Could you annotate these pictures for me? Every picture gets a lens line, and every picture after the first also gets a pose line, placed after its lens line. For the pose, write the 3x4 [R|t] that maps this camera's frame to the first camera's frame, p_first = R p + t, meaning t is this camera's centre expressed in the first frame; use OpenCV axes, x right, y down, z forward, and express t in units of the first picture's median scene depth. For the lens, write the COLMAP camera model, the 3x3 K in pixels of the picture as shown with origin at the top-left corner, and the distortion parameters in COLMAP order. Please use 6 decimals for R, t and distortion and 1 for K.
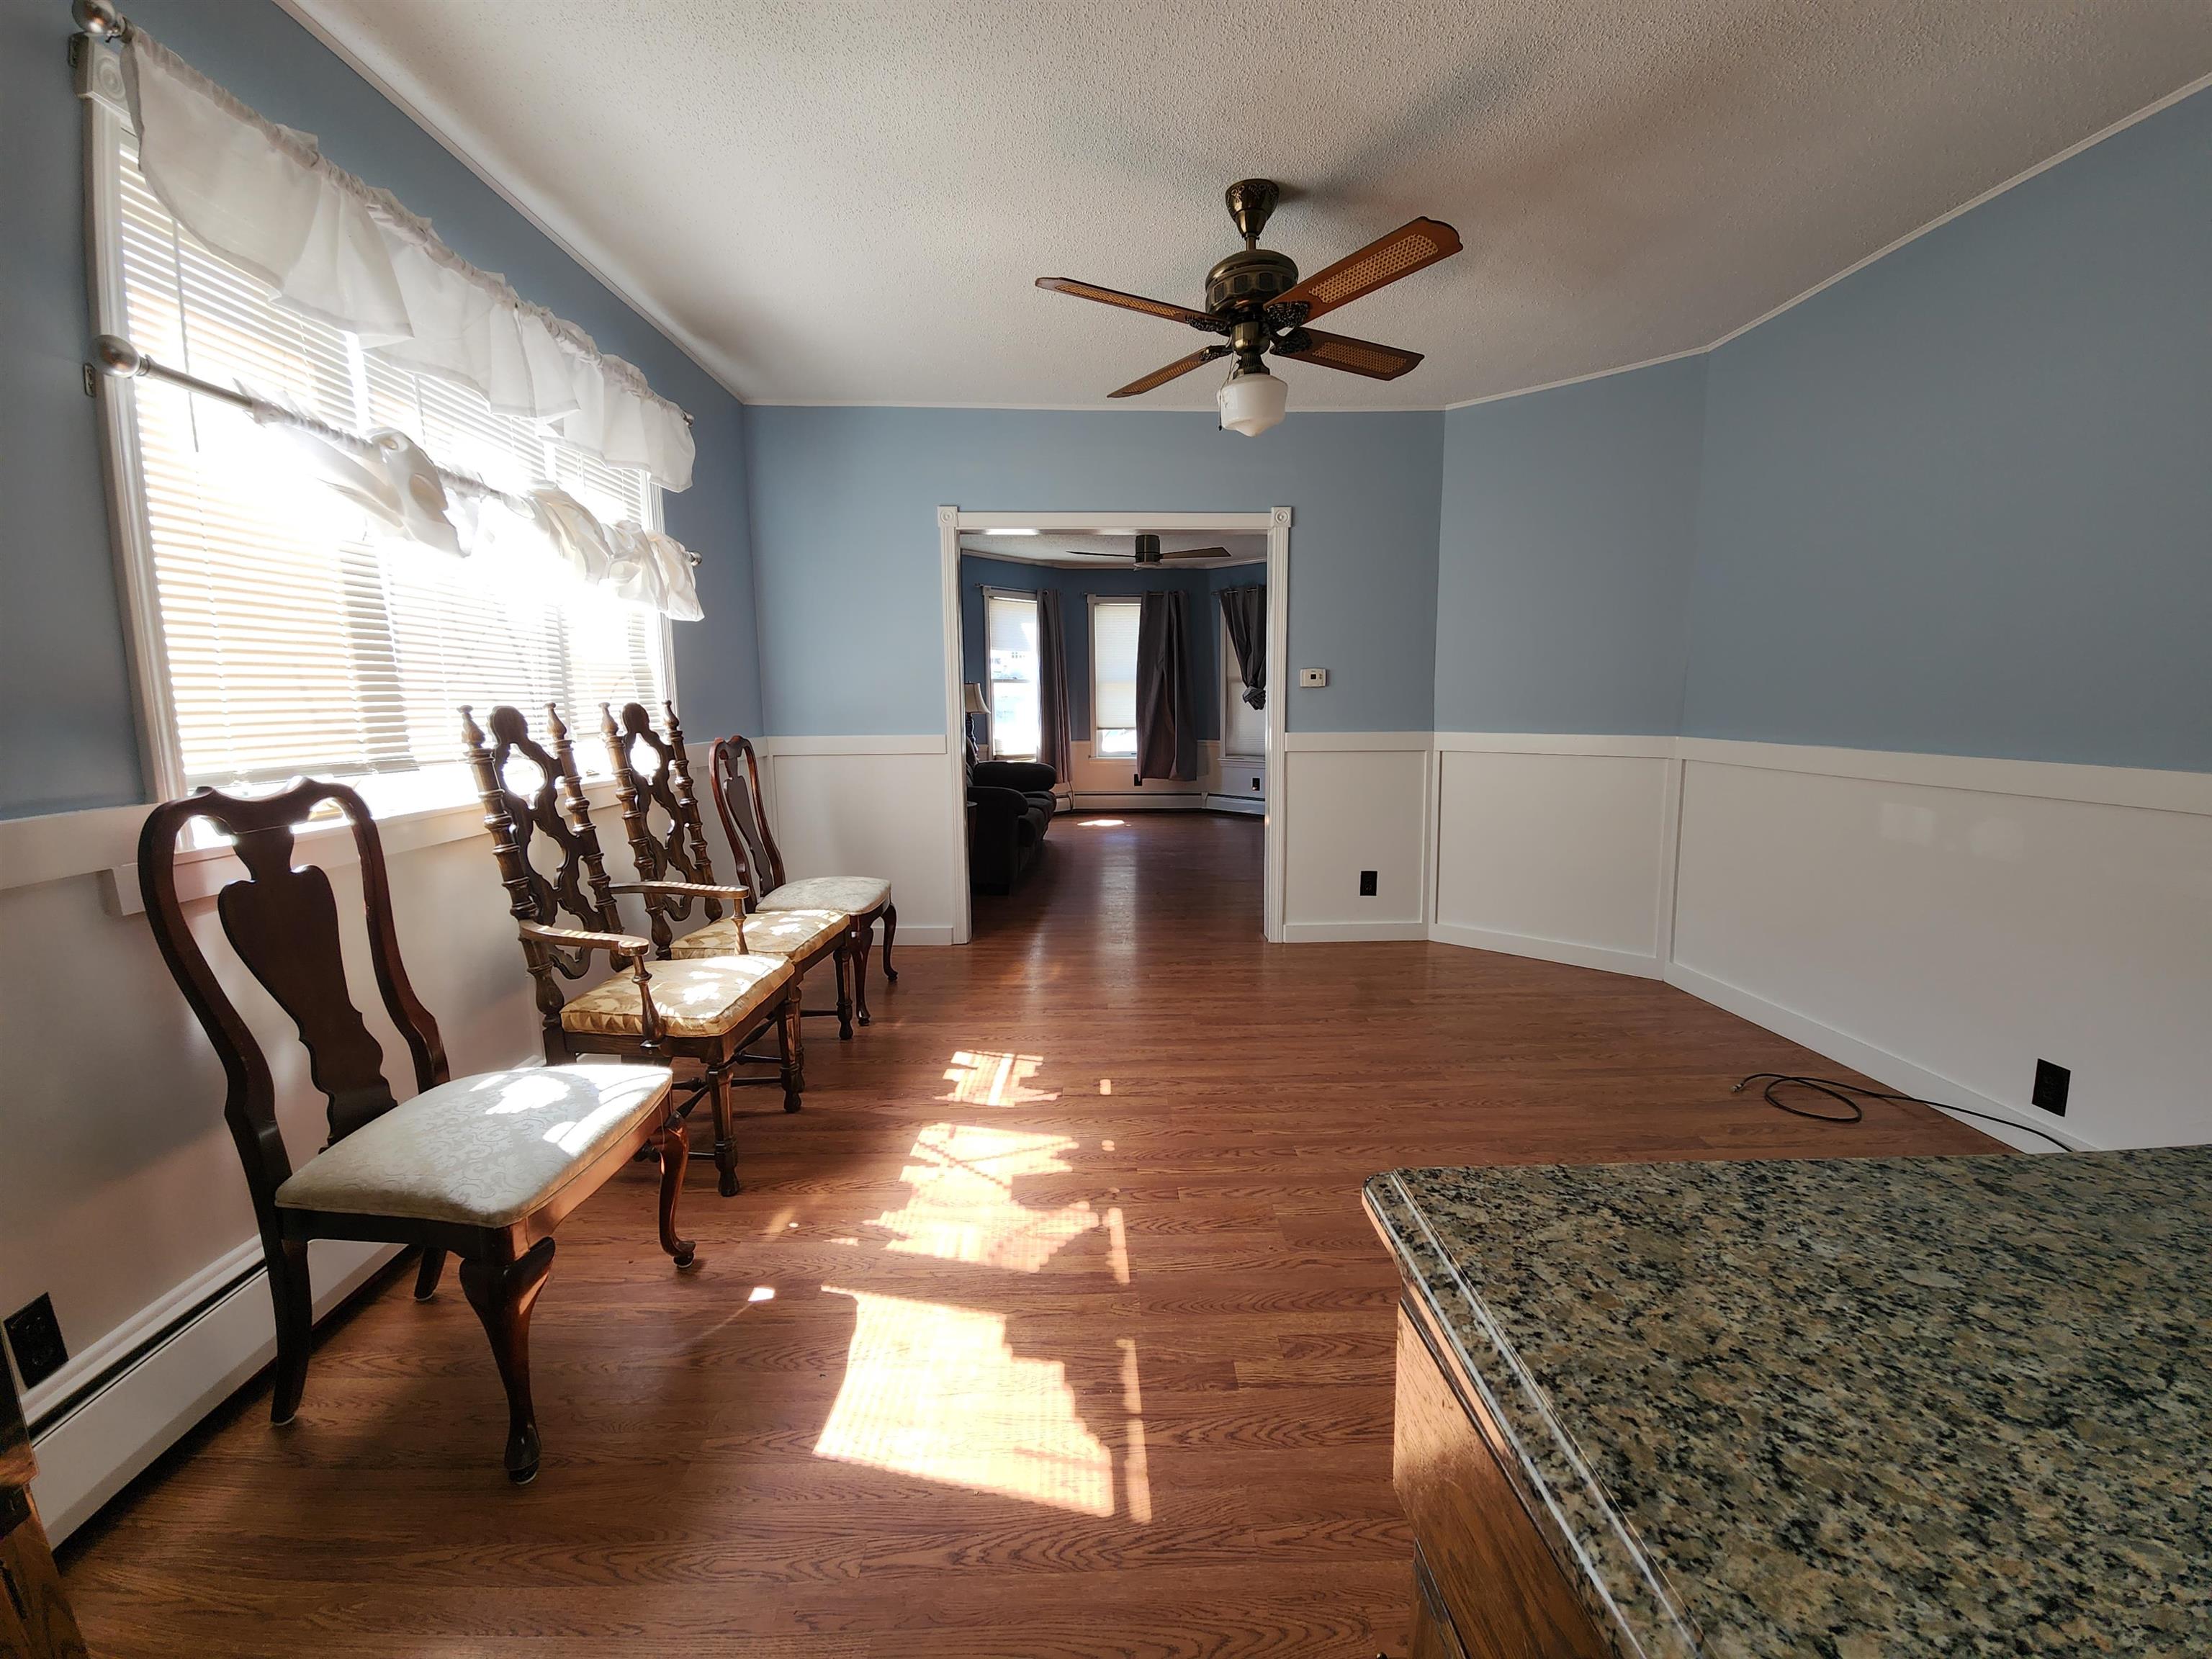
lens RADIAL K [[898.4, 0, 1102.5], [0, 898.4, 818.3], [0, 0, 1]] dist [-0.004667, -0.001722]
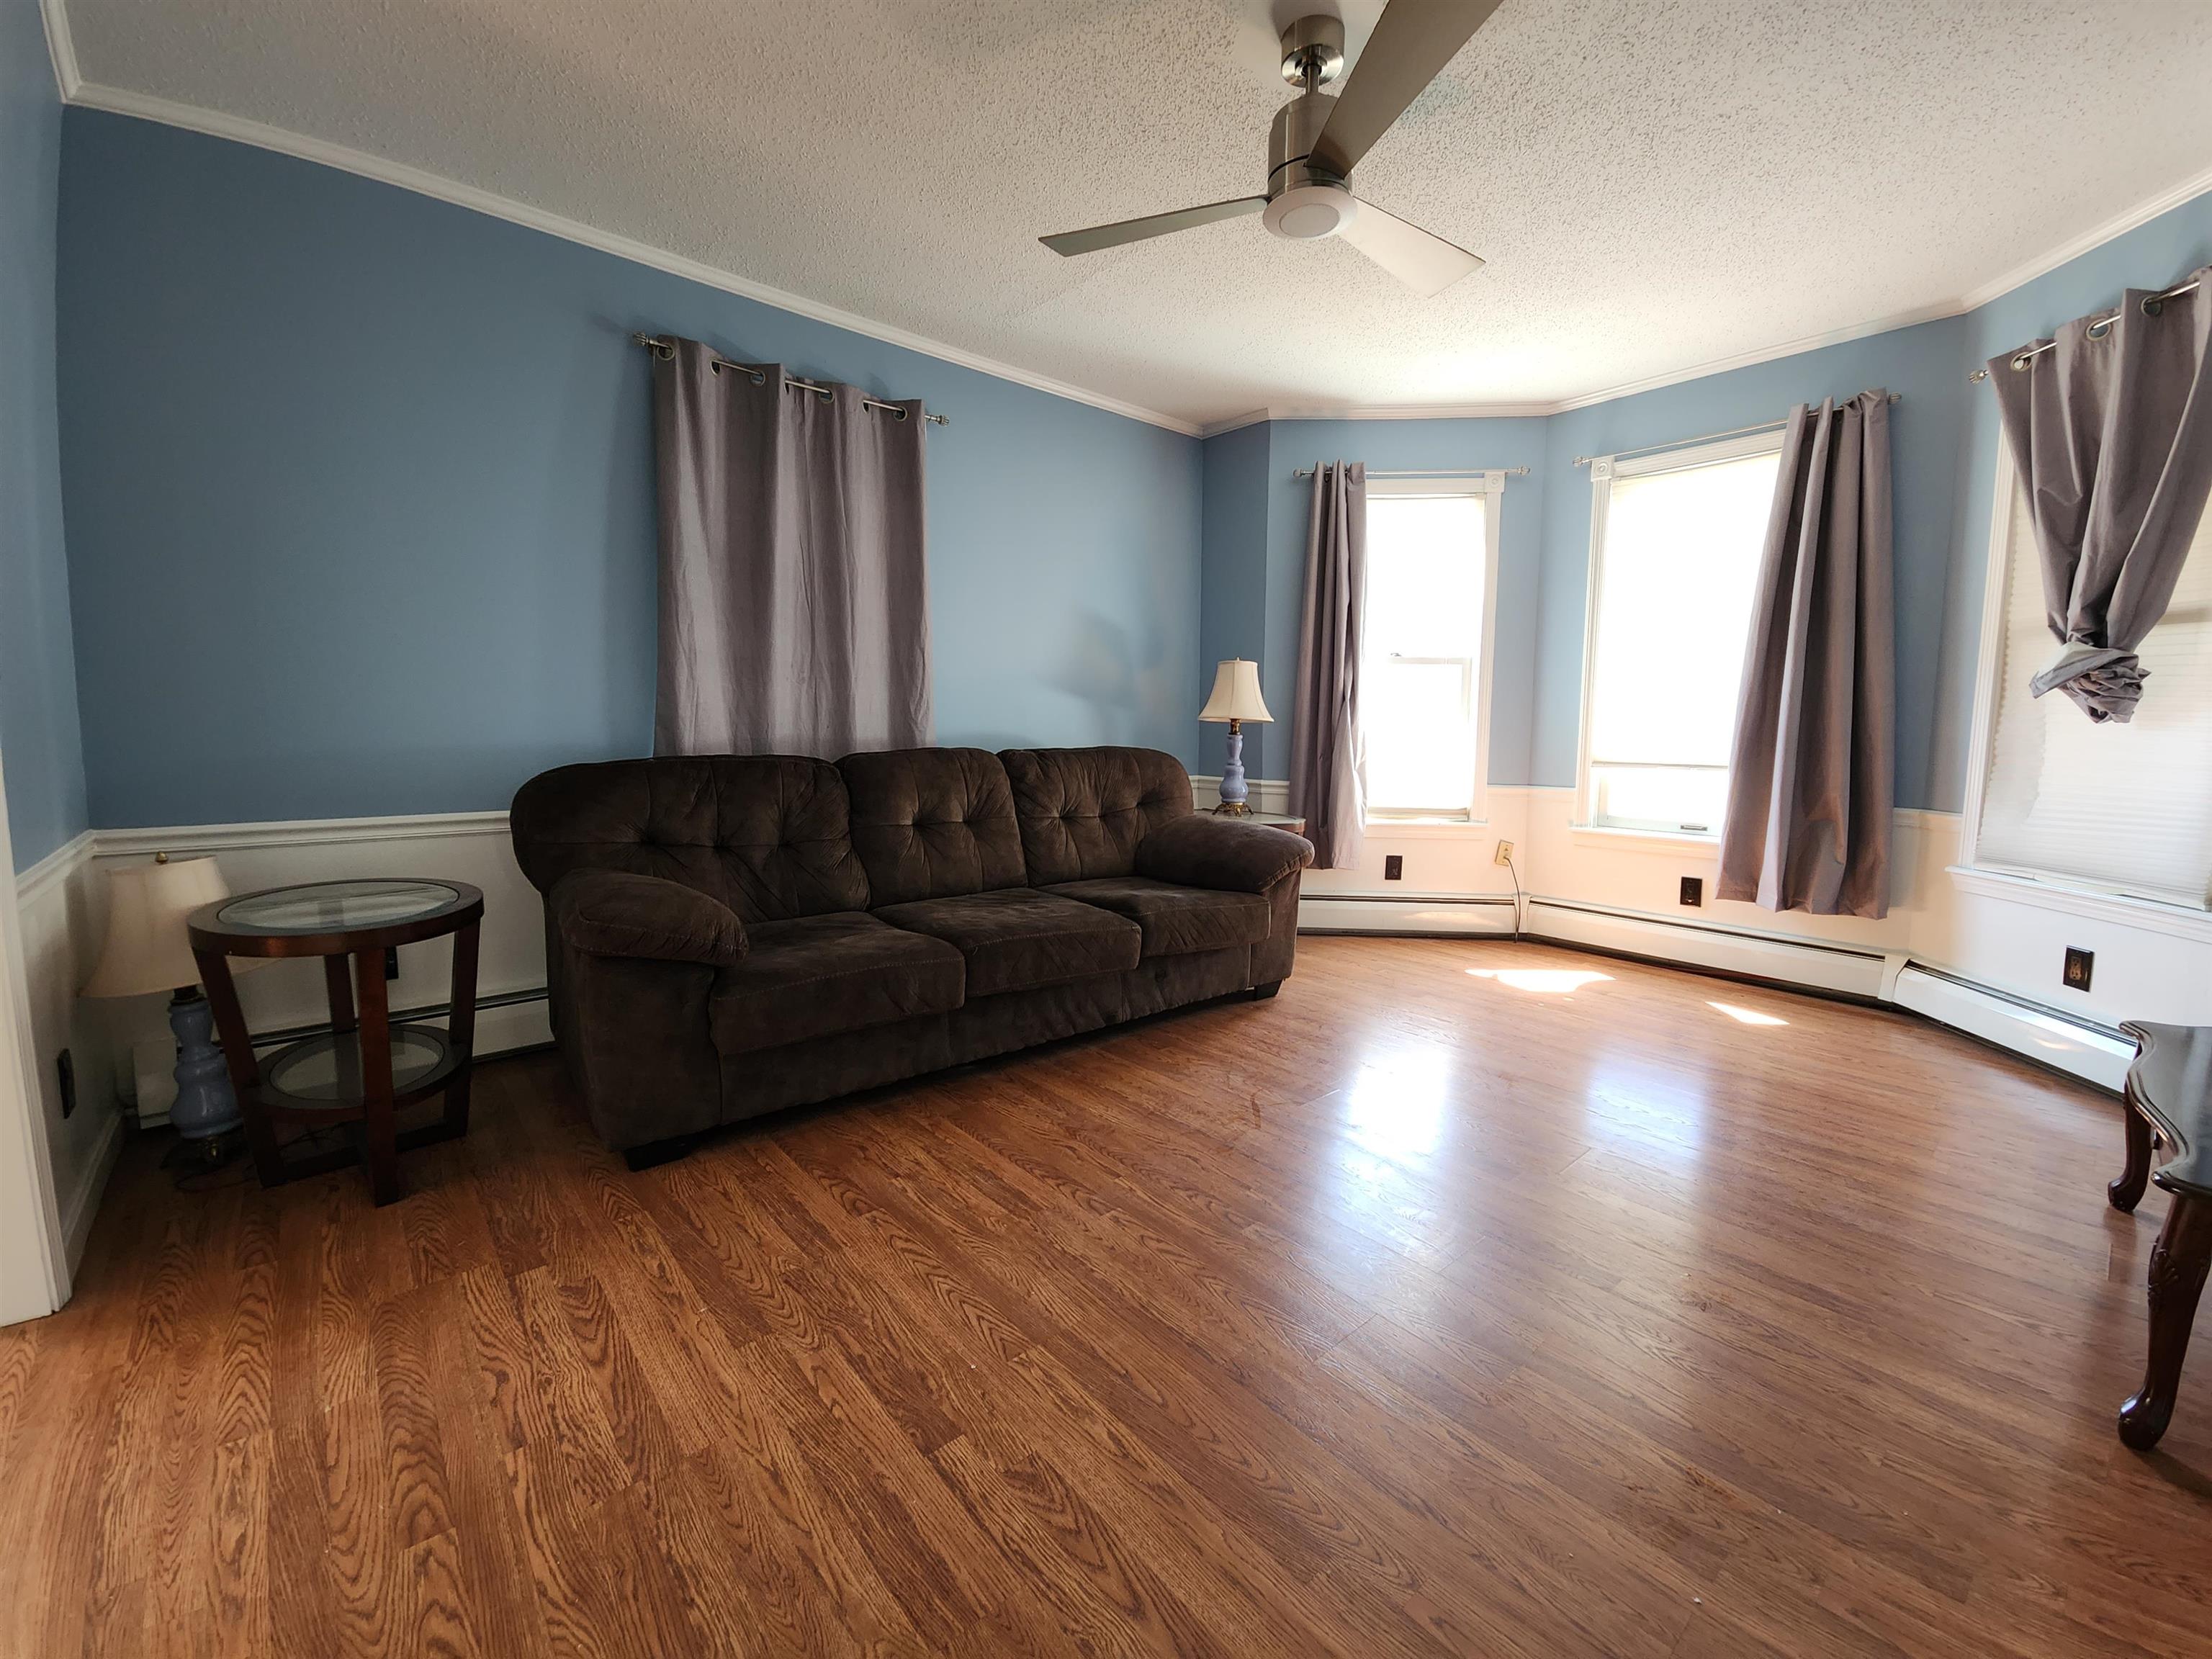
lens RADIAL K [[898.4, 0, 1102.4], [0, 898.4, 820.7], [0, 0, 1]] dist [-0.004667, -0.001722]
pose [[0.648386, 0.090355, -0.755931, 0.174955], [-0.125327, 0.992054, 0.011081, -0.047209], [0.750926, 0.087554, 0.654557, 0.537085]]
